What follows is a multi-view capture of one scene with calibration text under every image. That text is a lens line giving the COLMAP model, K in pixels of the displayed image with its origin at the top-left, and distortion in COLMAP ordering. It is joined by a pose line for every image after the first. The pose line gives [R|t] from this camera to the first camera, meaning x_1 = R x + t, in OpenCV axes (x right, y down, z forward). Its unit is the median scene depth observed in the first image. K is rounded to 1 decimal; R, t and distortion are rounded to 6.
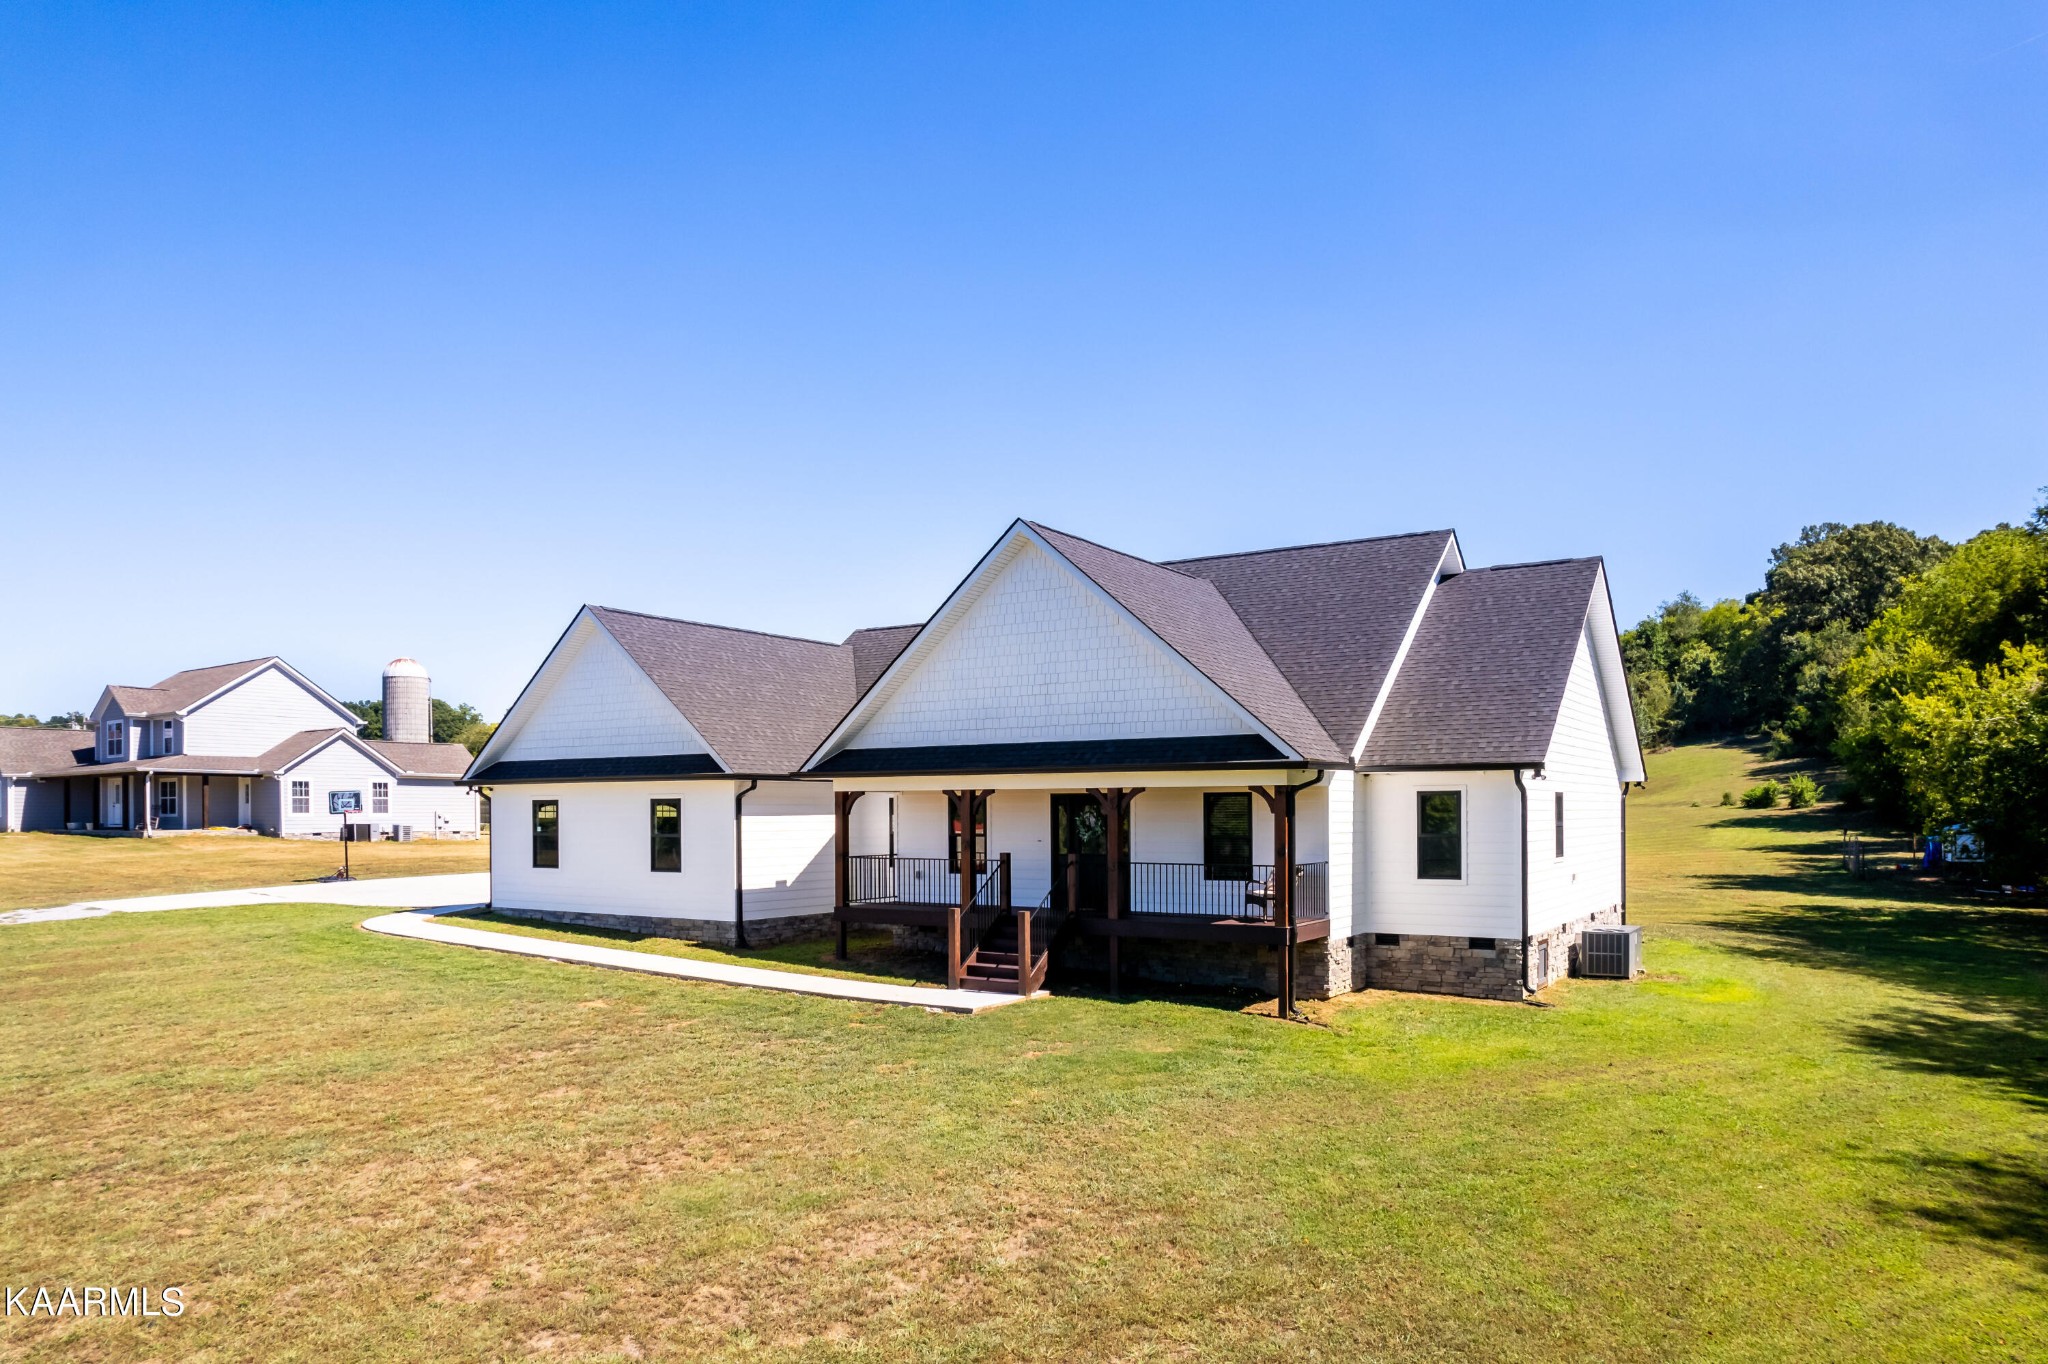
lens RADIAL K [[1324.3, 0, 1030.7], [0, 1324.3, 805.2], [0, 0, 1]] dist [-0.044680, 0.000576]
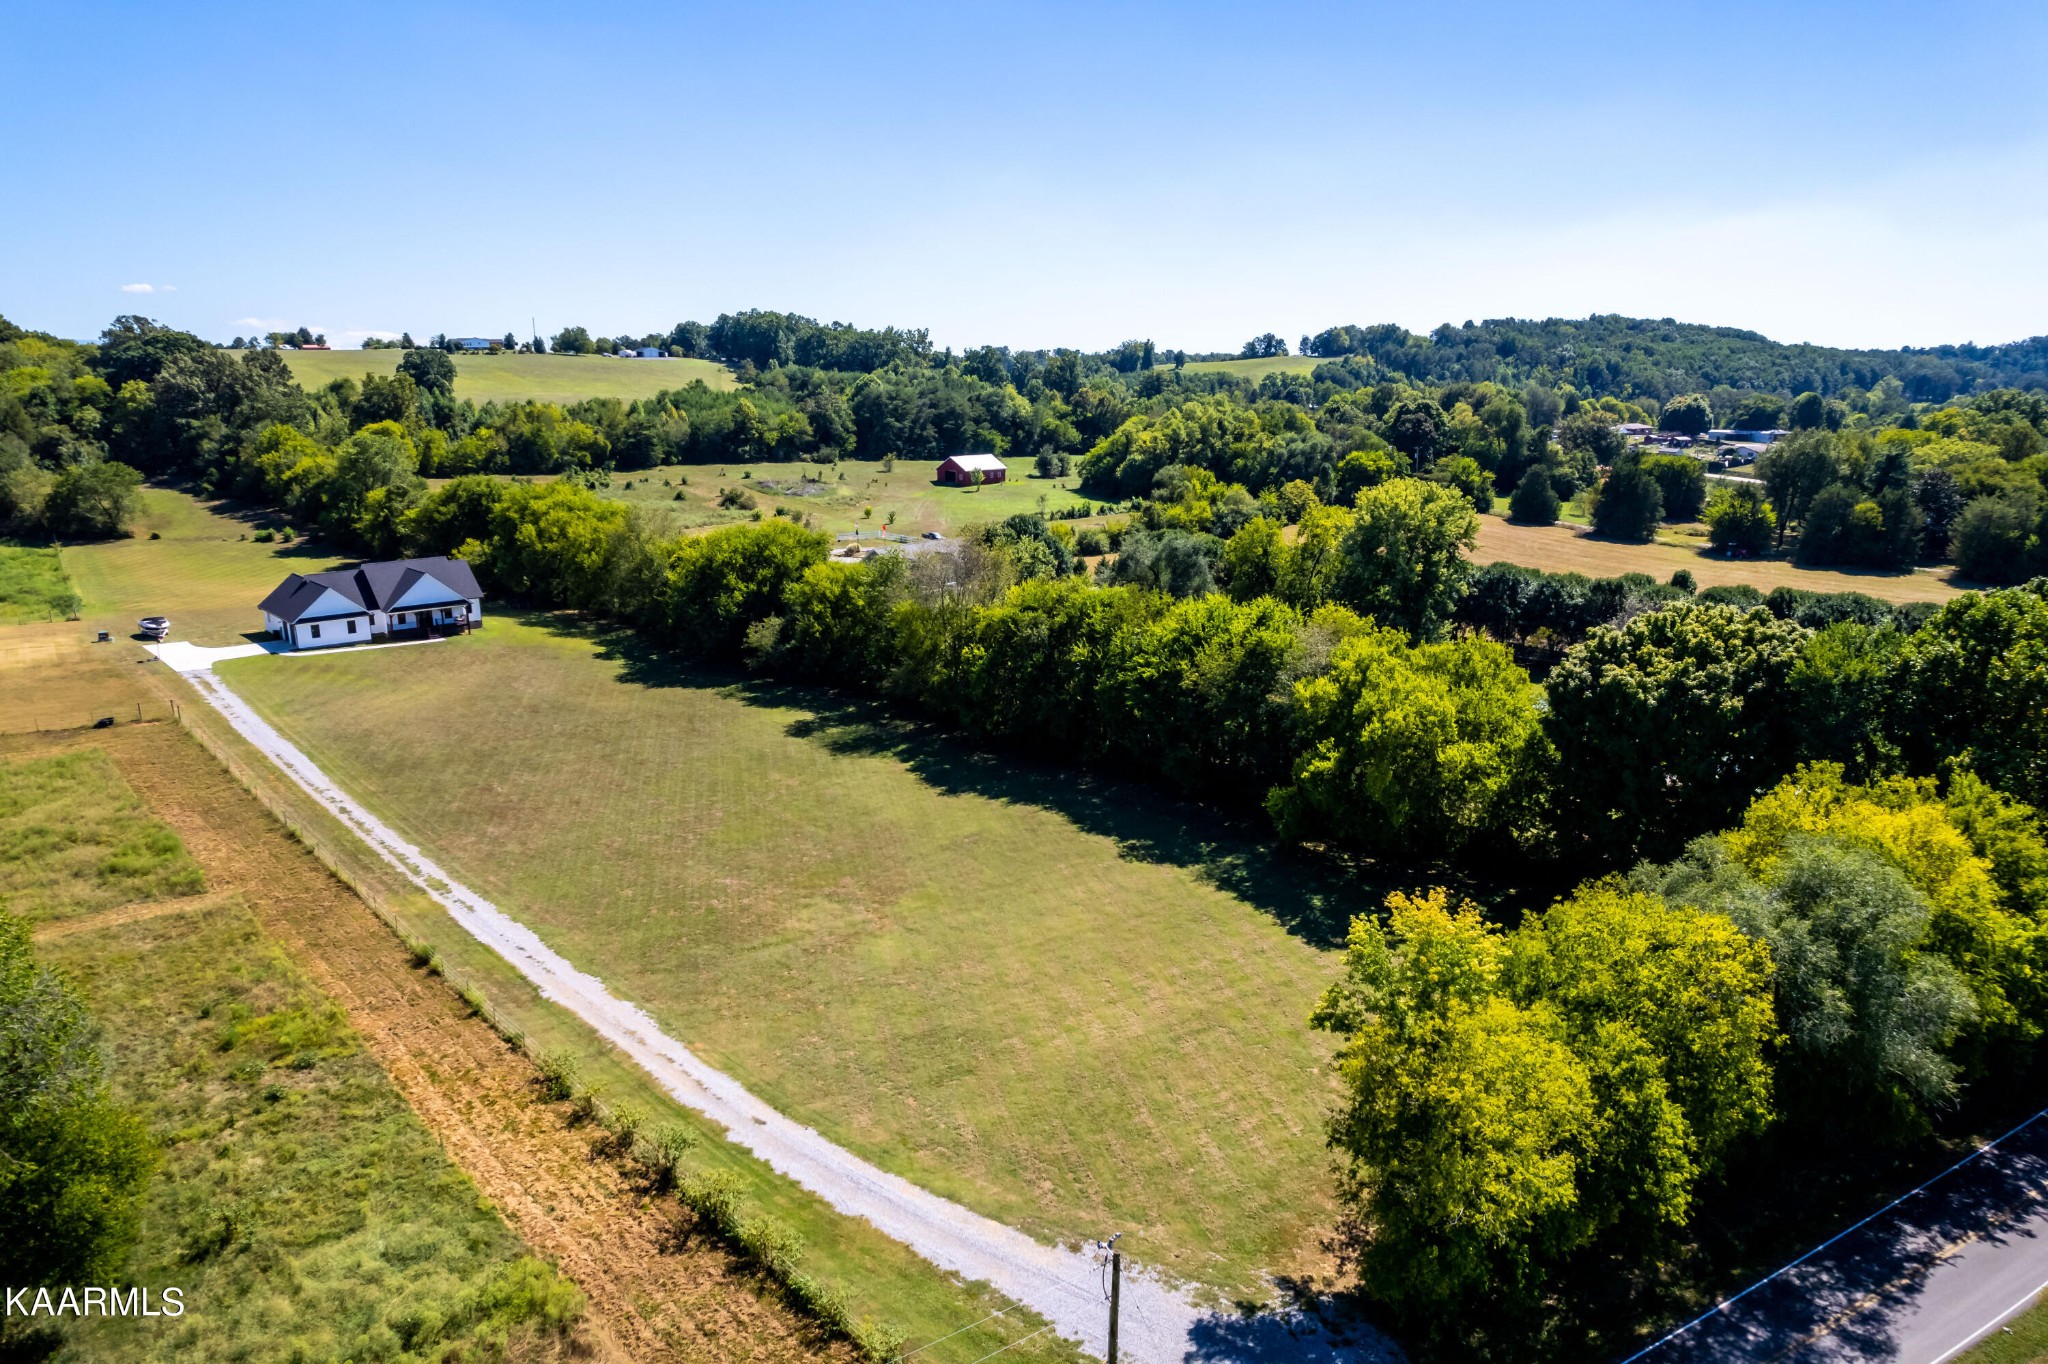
lens RADIAL K [[1308.5, 0, 1024.0], [0, 1308.5, 682.0], [0, 0, 1]] dist [-0.078697, 0.073545]
pose [[0.271566, -0.208387, 0.939589, -5.407201], [0.005394, 0.976592, 0.215035, -1.049672], [-0.962405, -0.053328, 0.266333, -3.723310]]
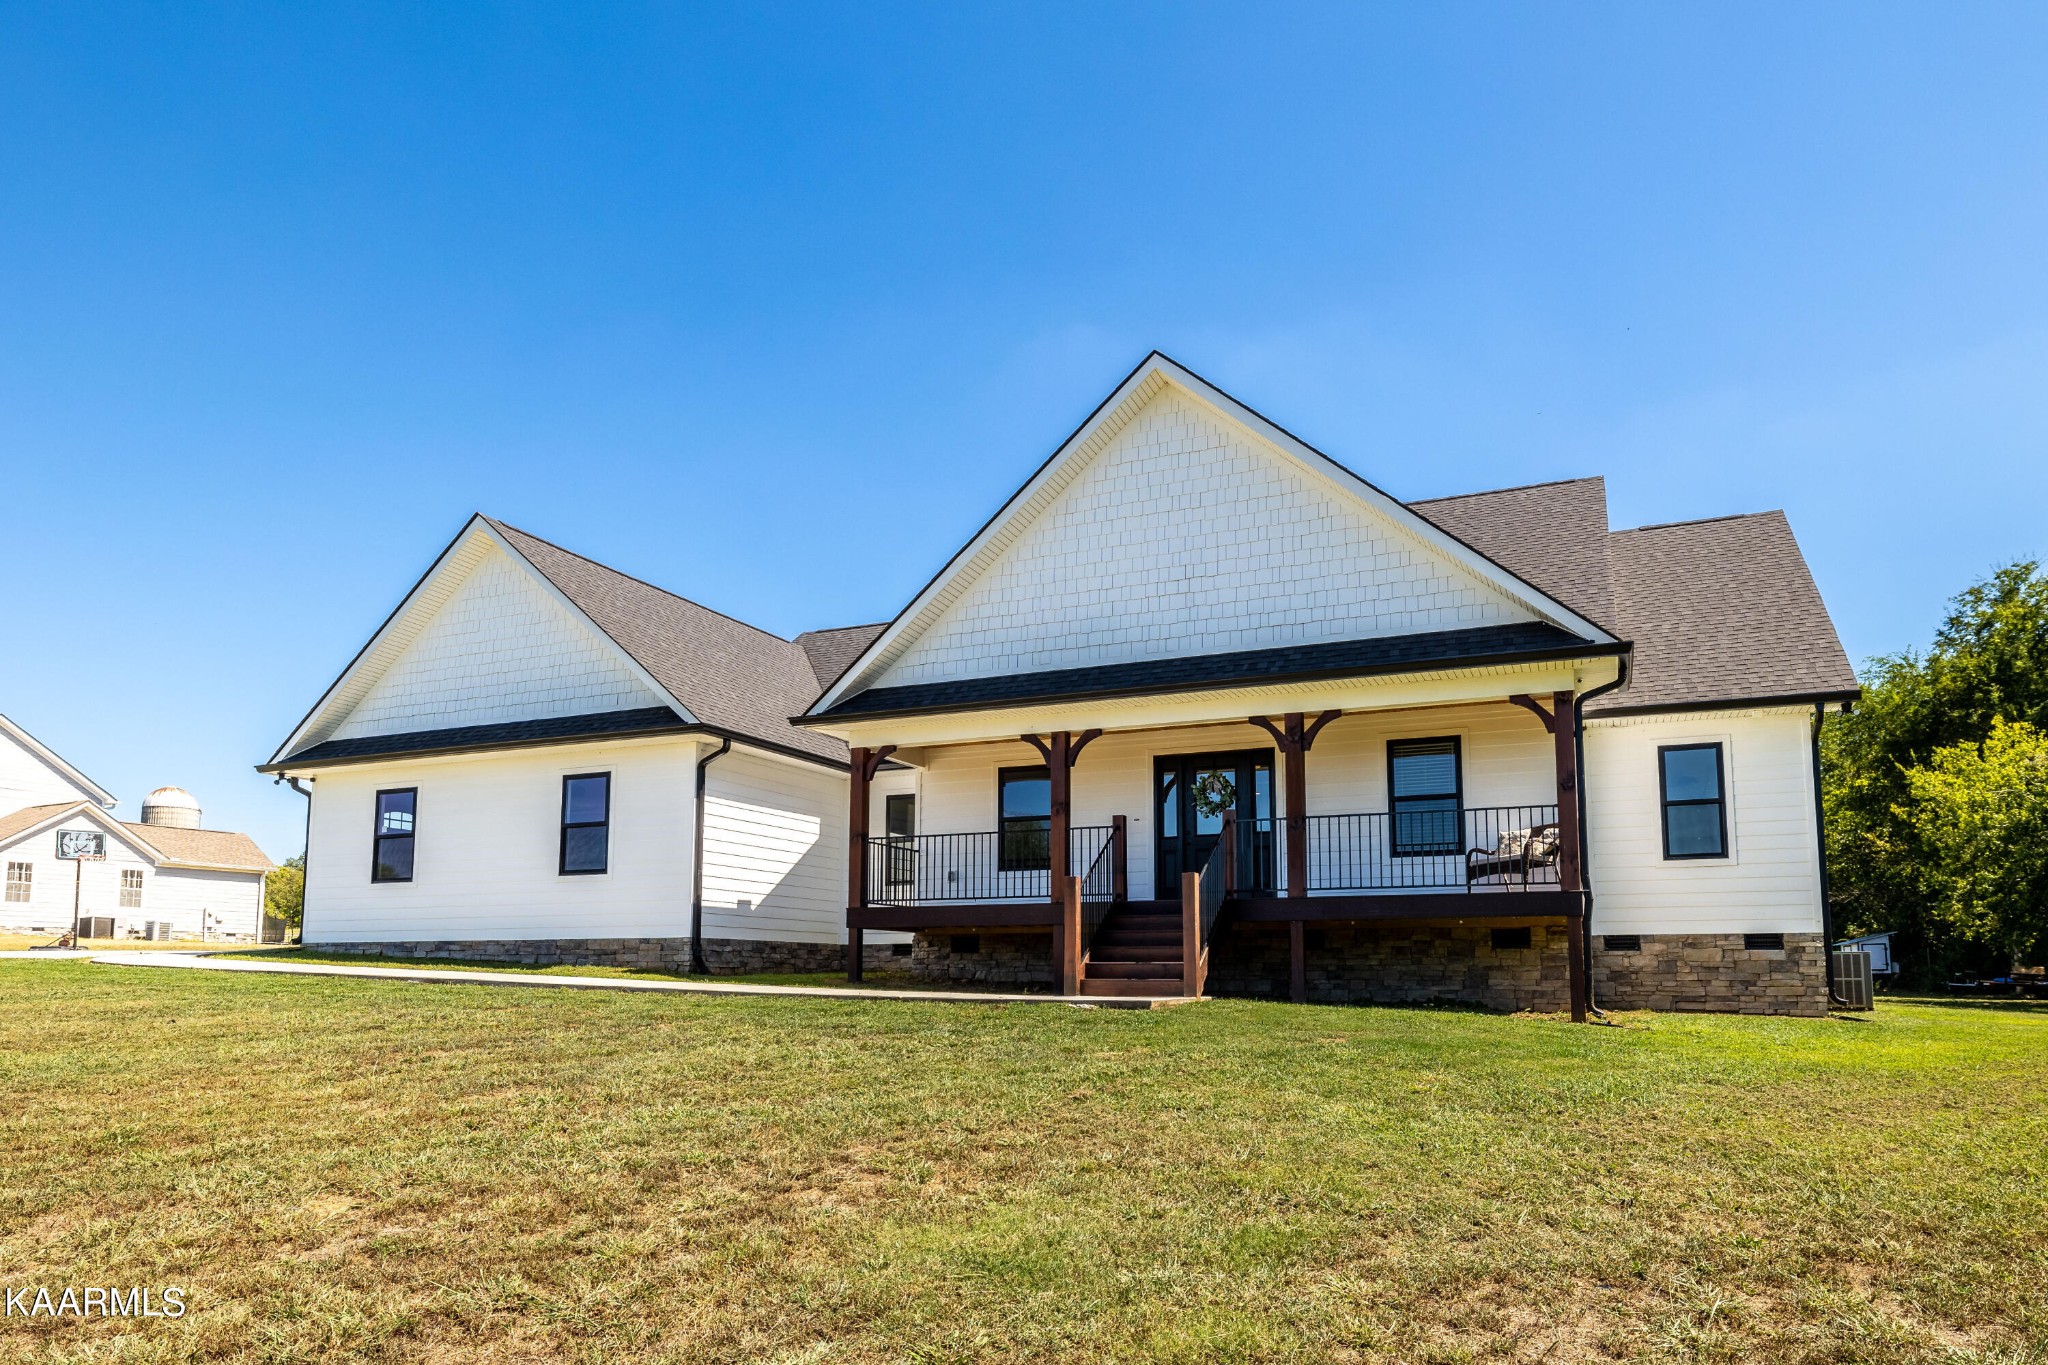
lens RADIAL K [[1260.3, 0, 1056.1], [0, 1260.3, 845.3], [0, 0, 1]] dist [0.001268, 0.000215]
pose [[0.985212, 0.026286, 0.169313, -0.163043], [-0.009127, 0.994810, -0.101336, 0.117629], [-0.171098, 0.098292, 0.980339, 0.334486]]
